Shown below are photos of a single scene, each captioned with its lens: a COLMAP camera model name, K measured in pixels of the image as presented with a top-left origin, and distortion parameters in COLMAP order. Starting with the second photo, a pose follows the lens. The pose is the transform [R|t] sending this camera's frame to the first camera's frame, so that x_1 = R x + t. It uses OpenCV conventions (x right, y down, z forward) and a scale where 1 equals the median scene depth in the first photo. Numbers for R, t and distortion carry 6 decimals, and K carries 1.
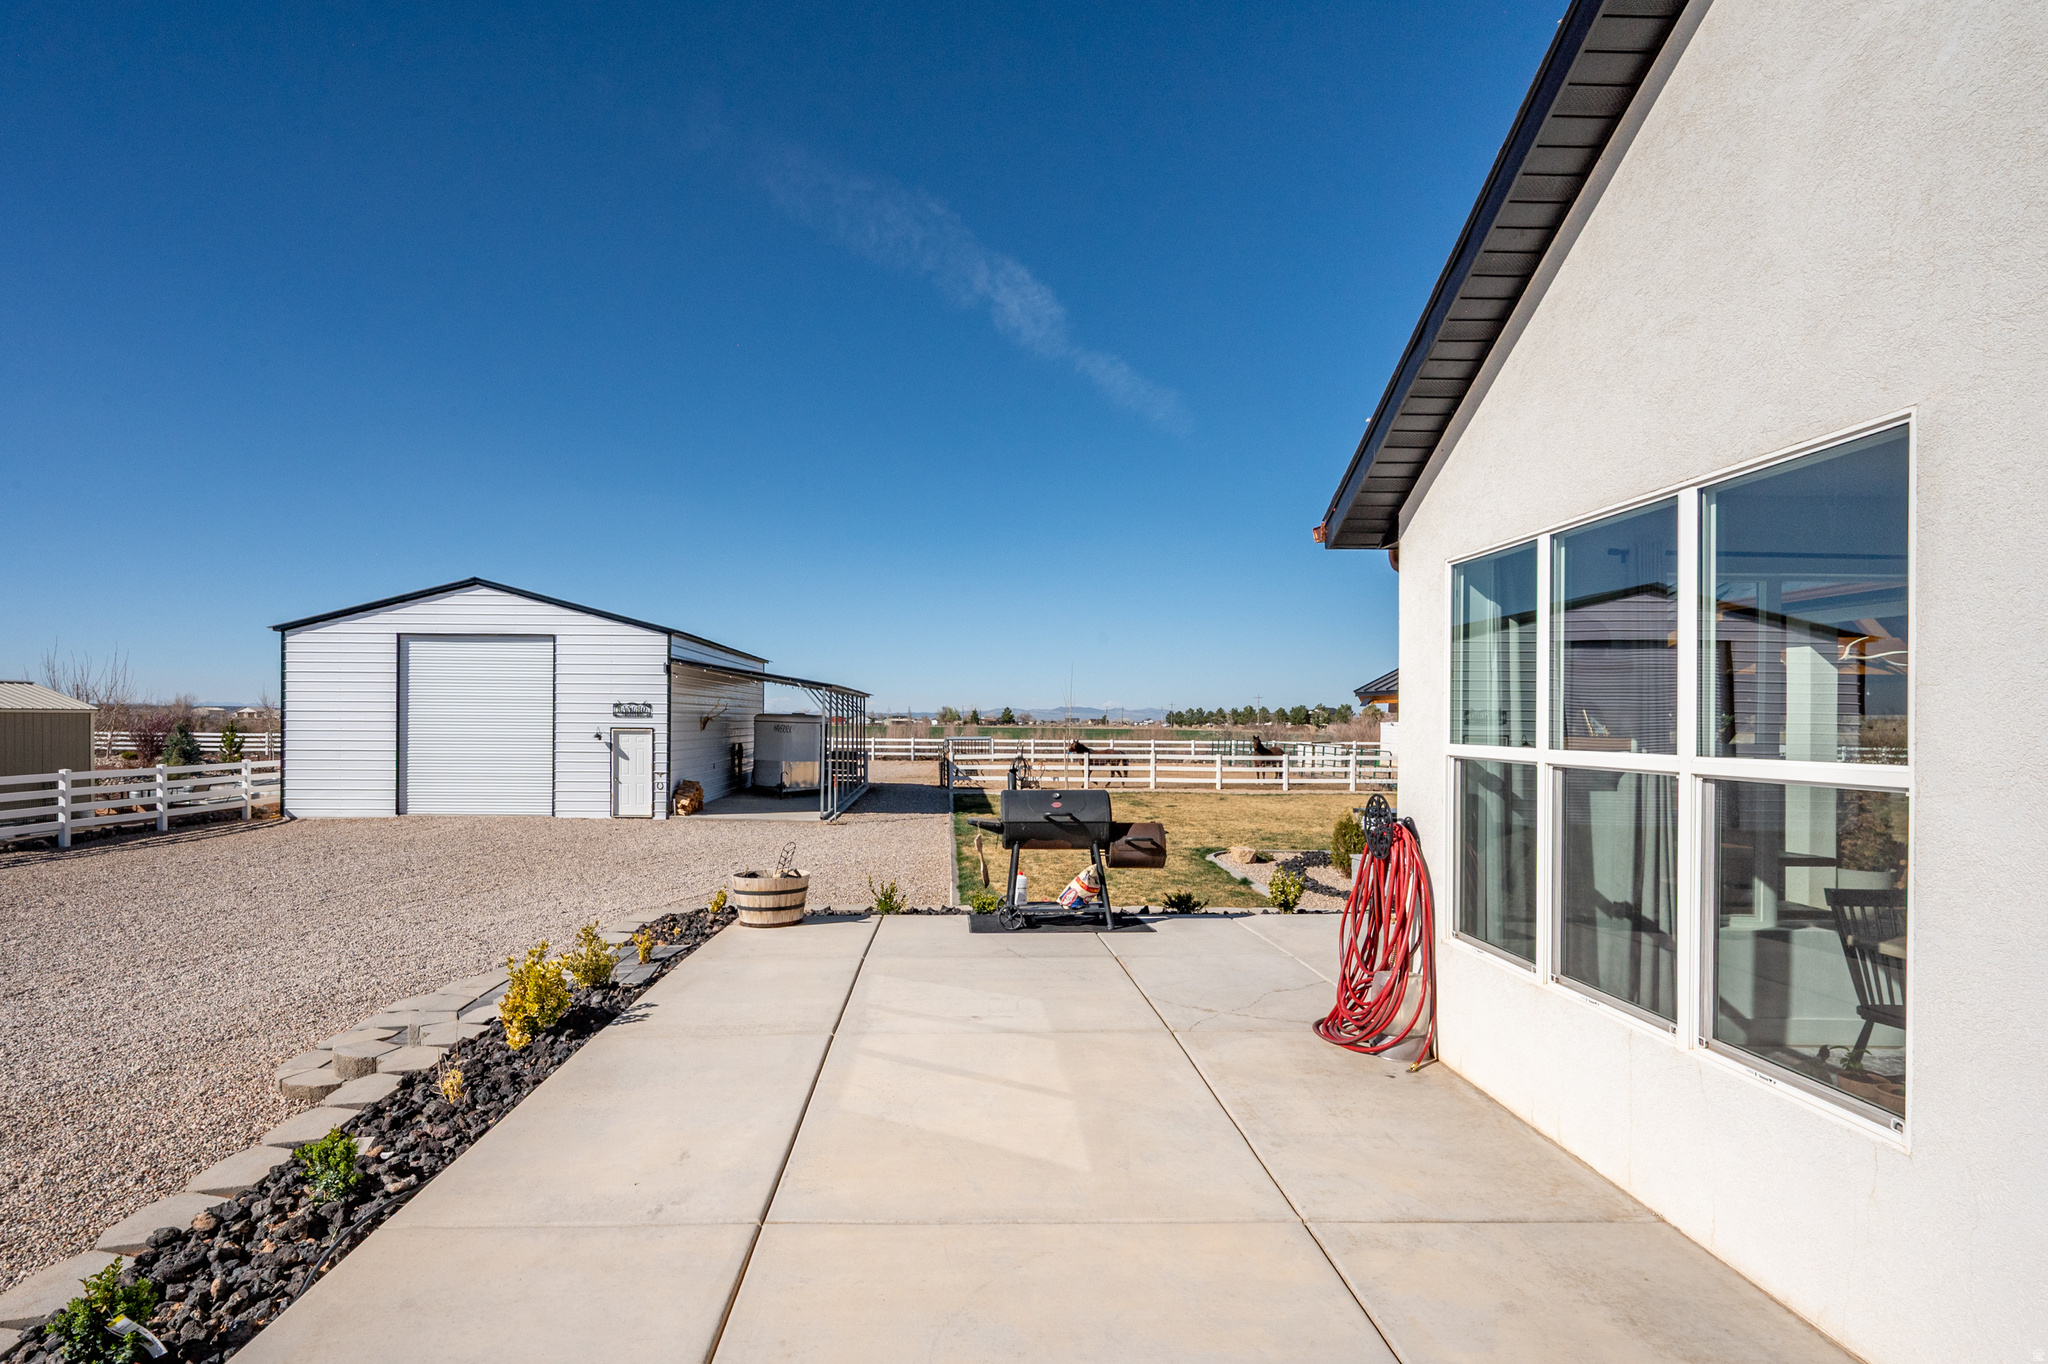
lens RADIAL K [[974.5, 0, 937.5], [0, 974.5, 712.2], [0, 0, 1]] dist [-0.001512, 0.000087]
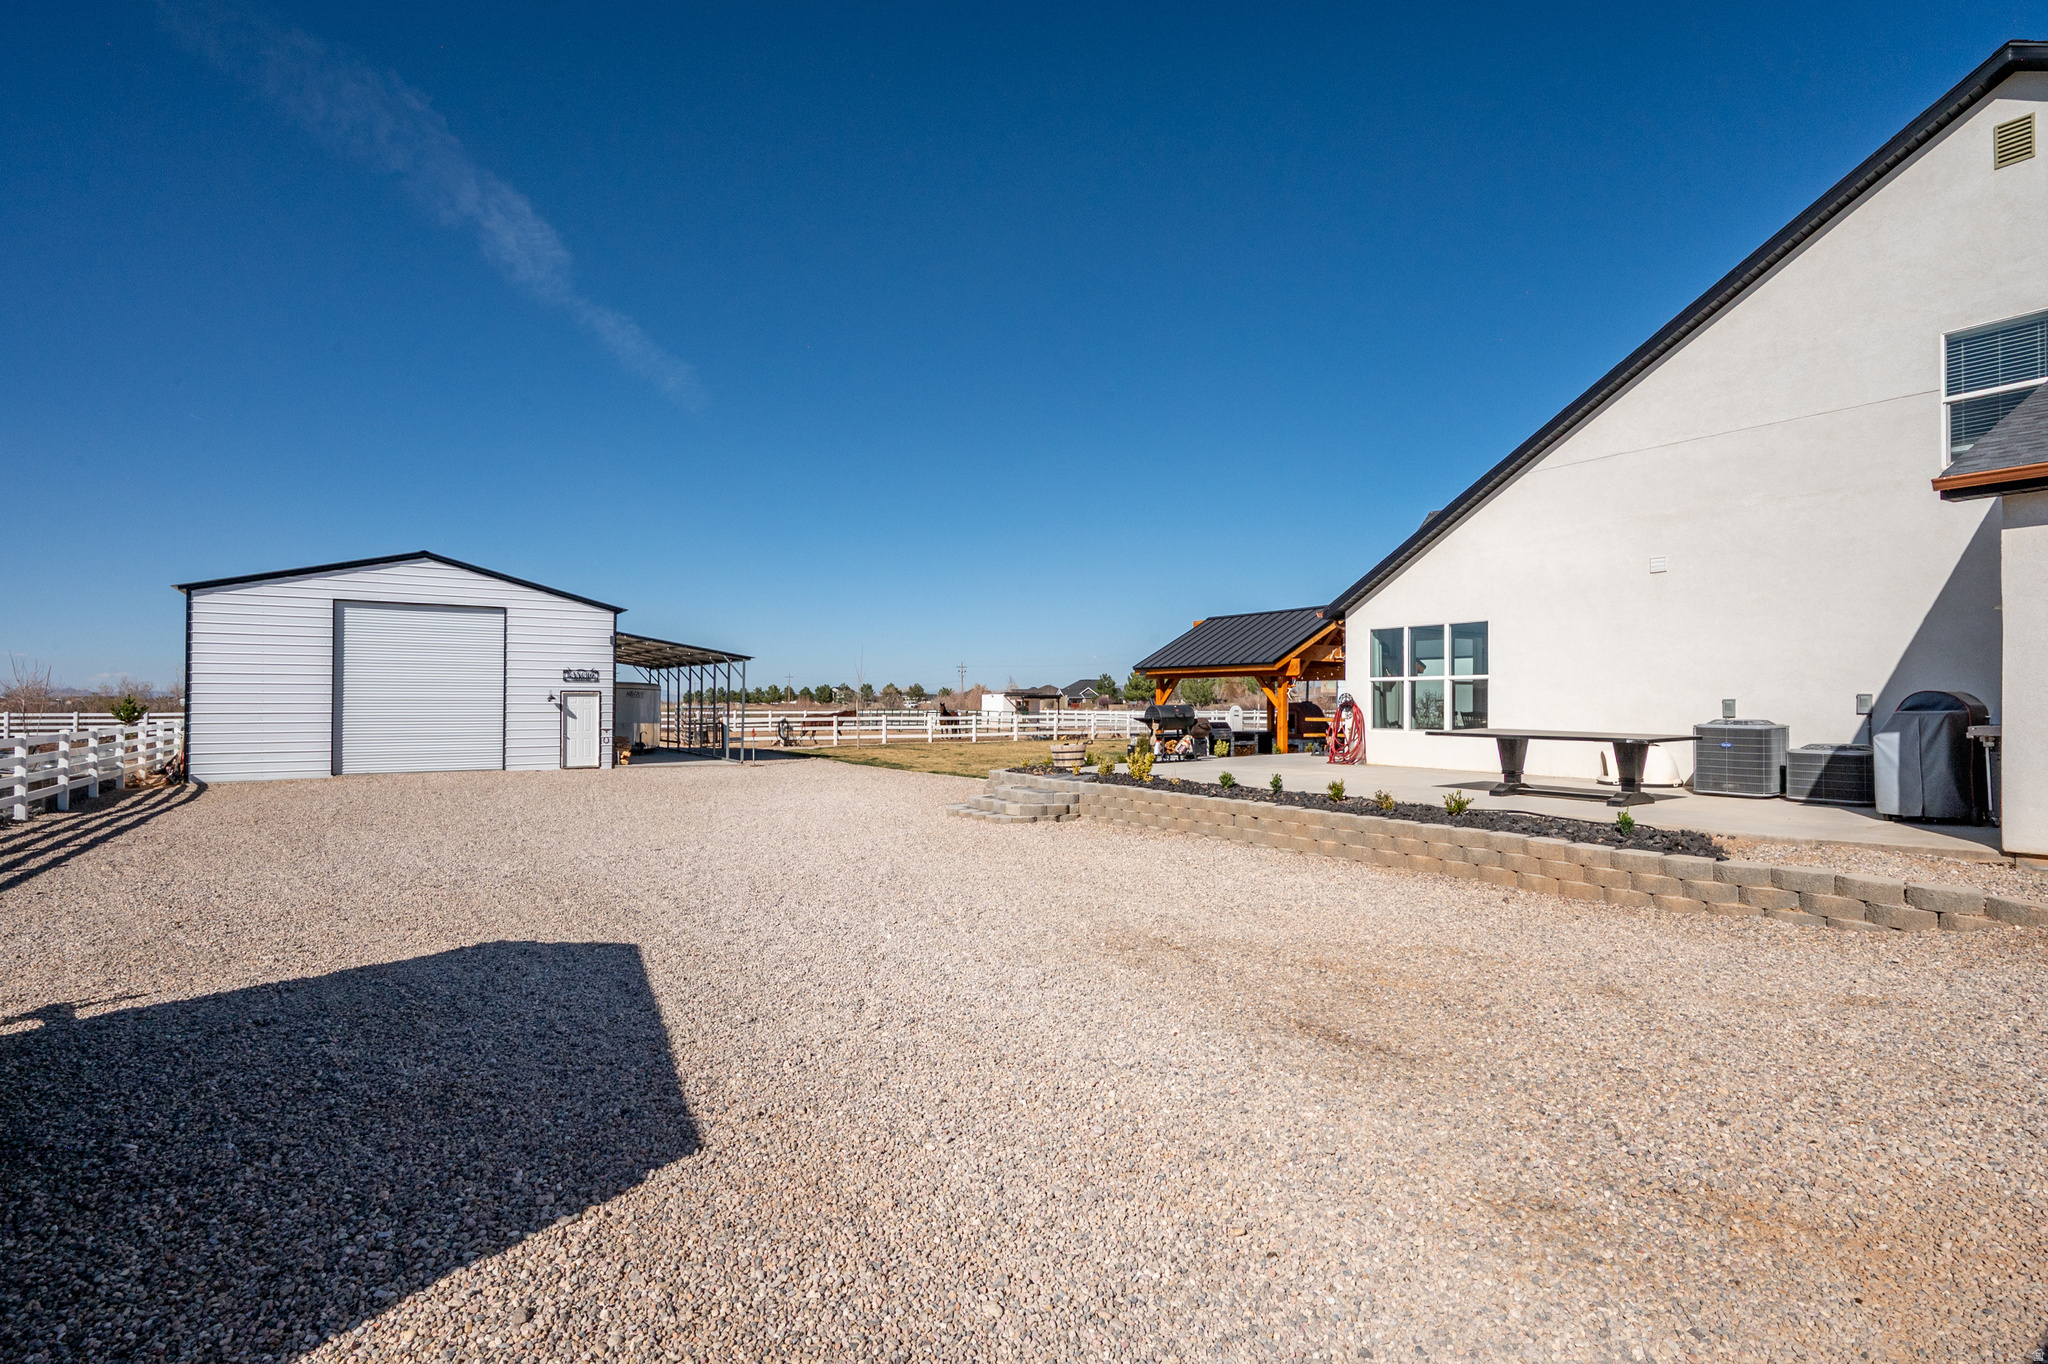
lens RADIAL K [[965.7, 0, 1037.5], [0, 965.7, 688.5], [0, 0, 1]] dist [0.002787, 0.000826]
pose [[0.830067, 0.001930, 0.557661, -0.504420], [0.000086, 0.999994, -0.003590, 0.017102], [-0.557664, 0.003028, 0.830061, -0.262673]]
